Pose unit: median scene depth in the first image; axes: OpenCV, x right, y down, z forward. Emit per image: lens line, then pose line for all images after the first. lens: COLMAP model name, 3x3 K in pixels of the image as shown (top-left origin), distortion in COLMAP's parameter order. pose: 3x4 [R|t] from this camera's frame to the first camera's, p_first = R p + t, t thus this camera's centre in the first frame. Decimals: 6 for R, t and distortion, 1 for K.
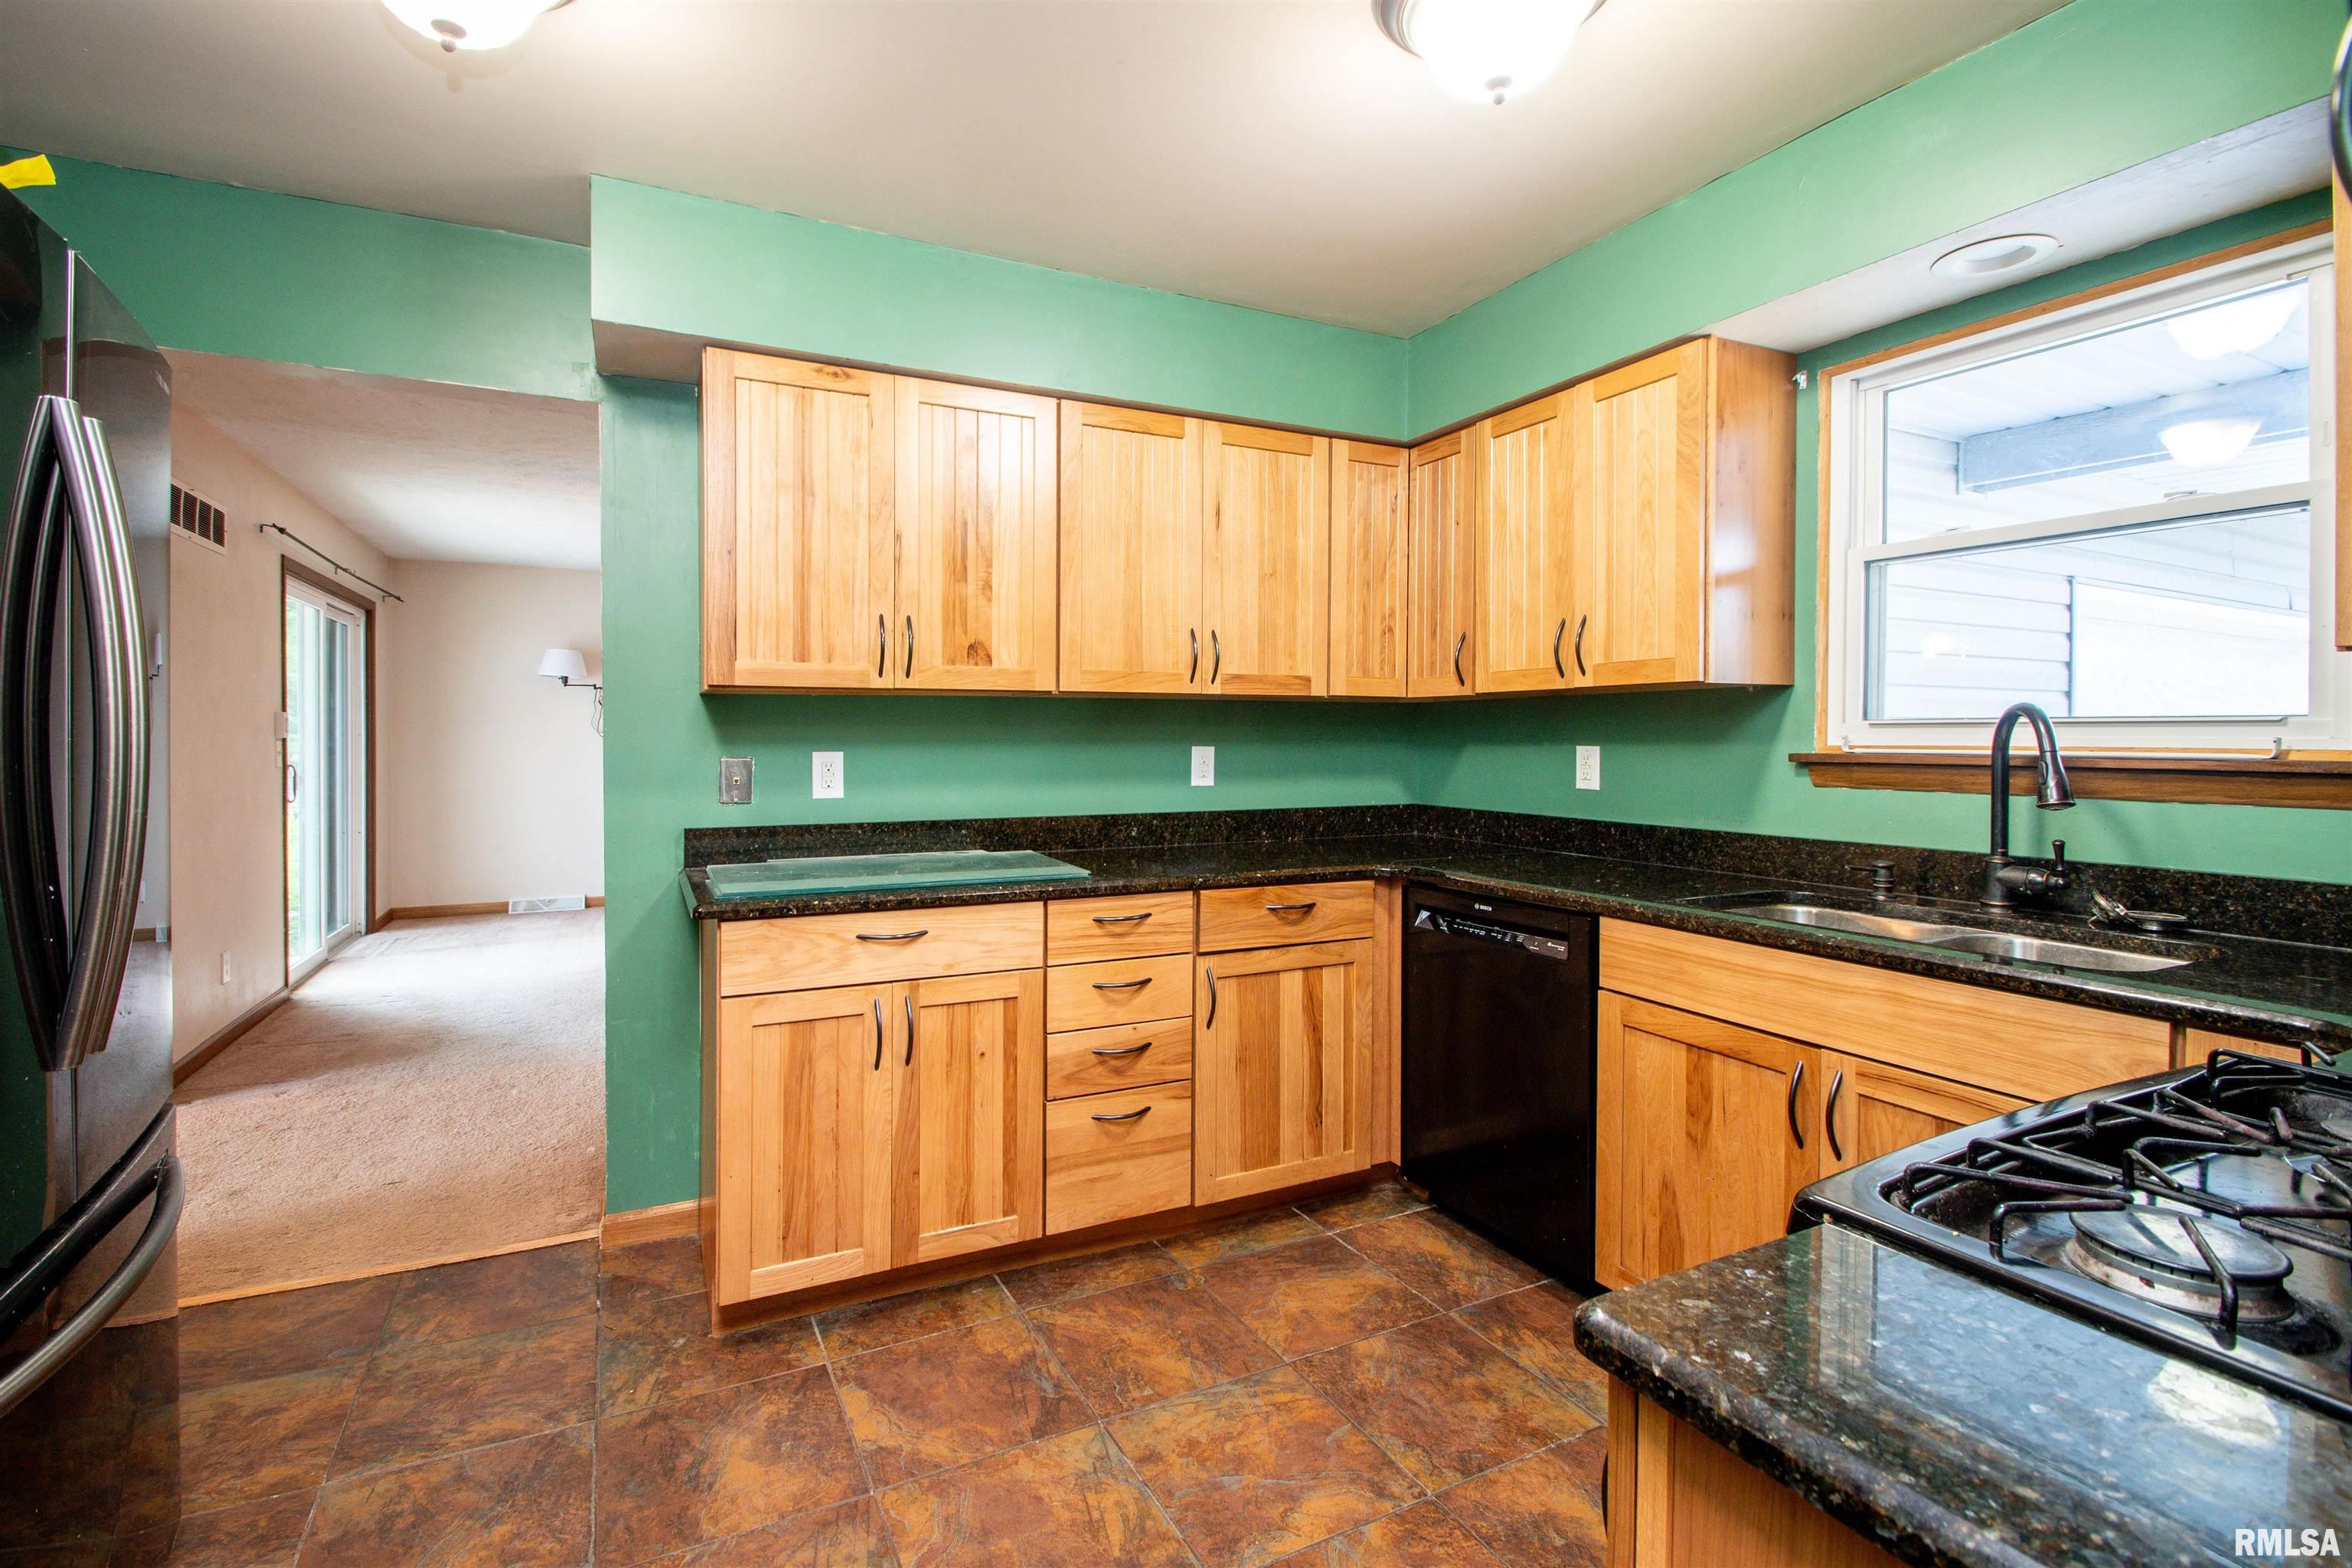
lens RADIAL K [[1116.7, 0, 1169.4], [0, 1116.7, 722.6], [0, 0, 1]] dist [0.031478, 0.000093]
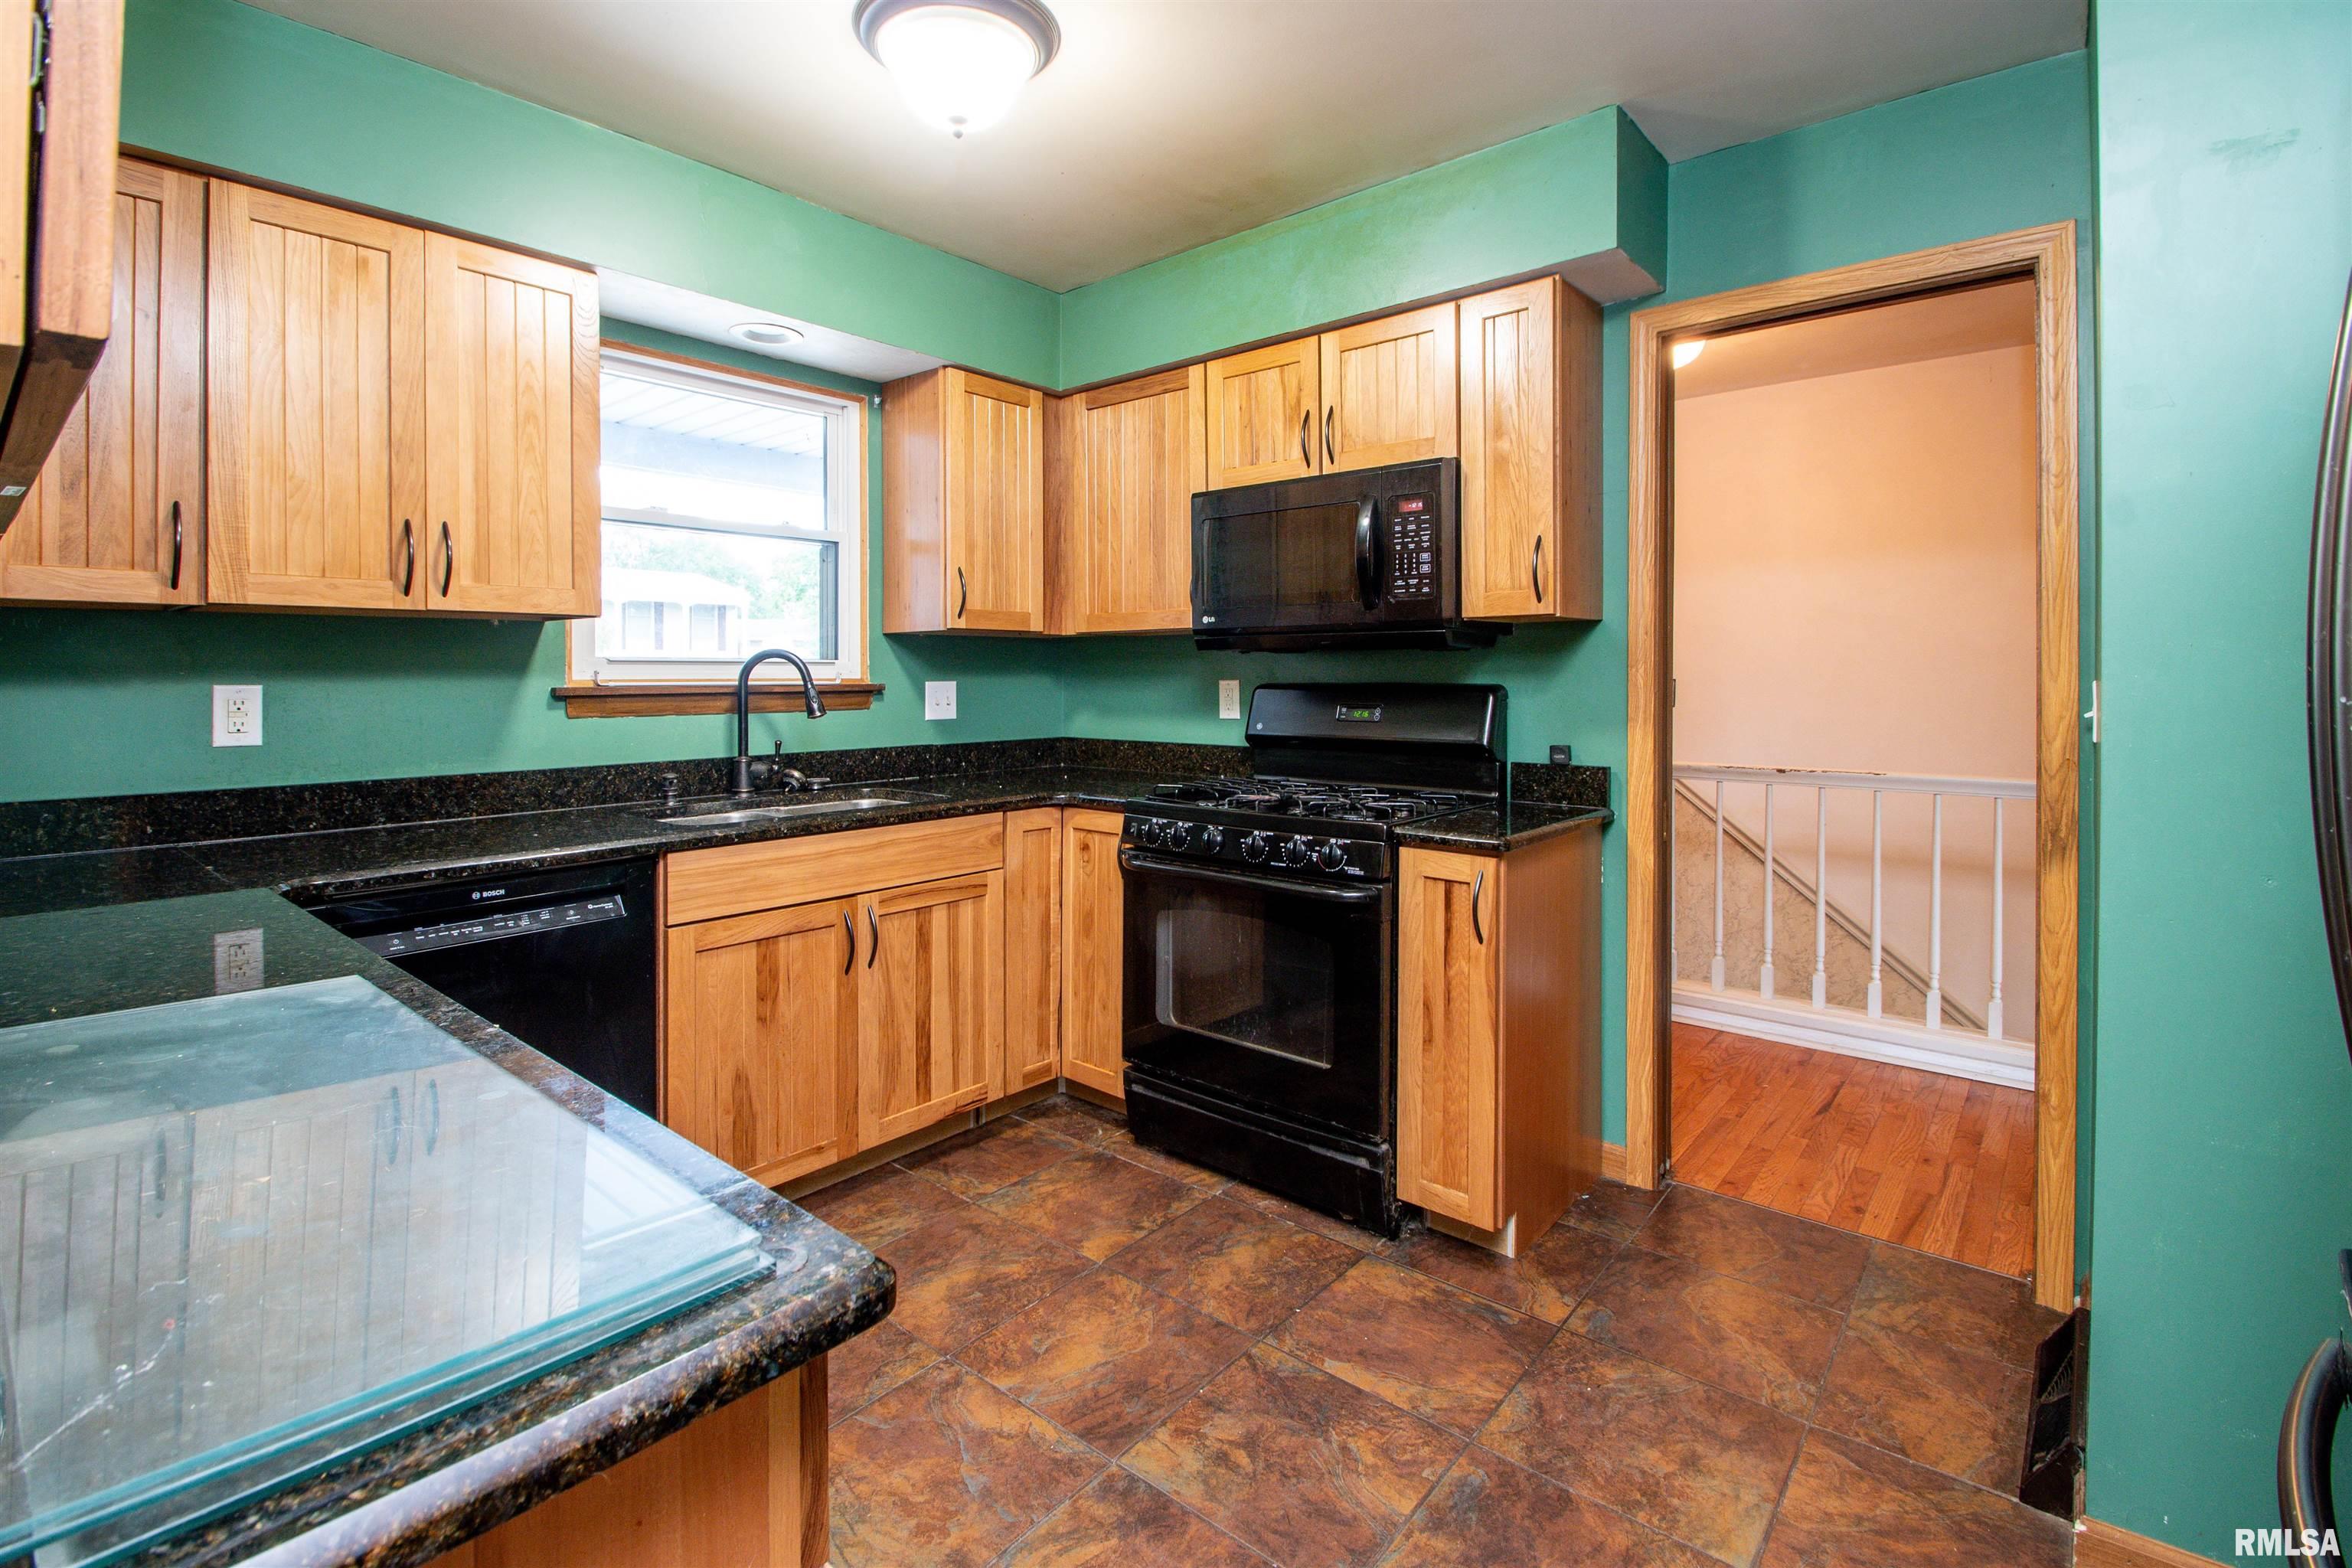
lens RADIAL K [[1068.2, 0, 1171.1], [0, 1068.2, 679.2], [0, 0, 1]] dist [0.093132, -0.000051]
pose [[-0.382970, -0.009837, 0.923708, -0.703383], [-0.017724, 0.999837, 0.003299, 0.007203], [-0.923591, -0.015109, -0.383082, 1.009097]]
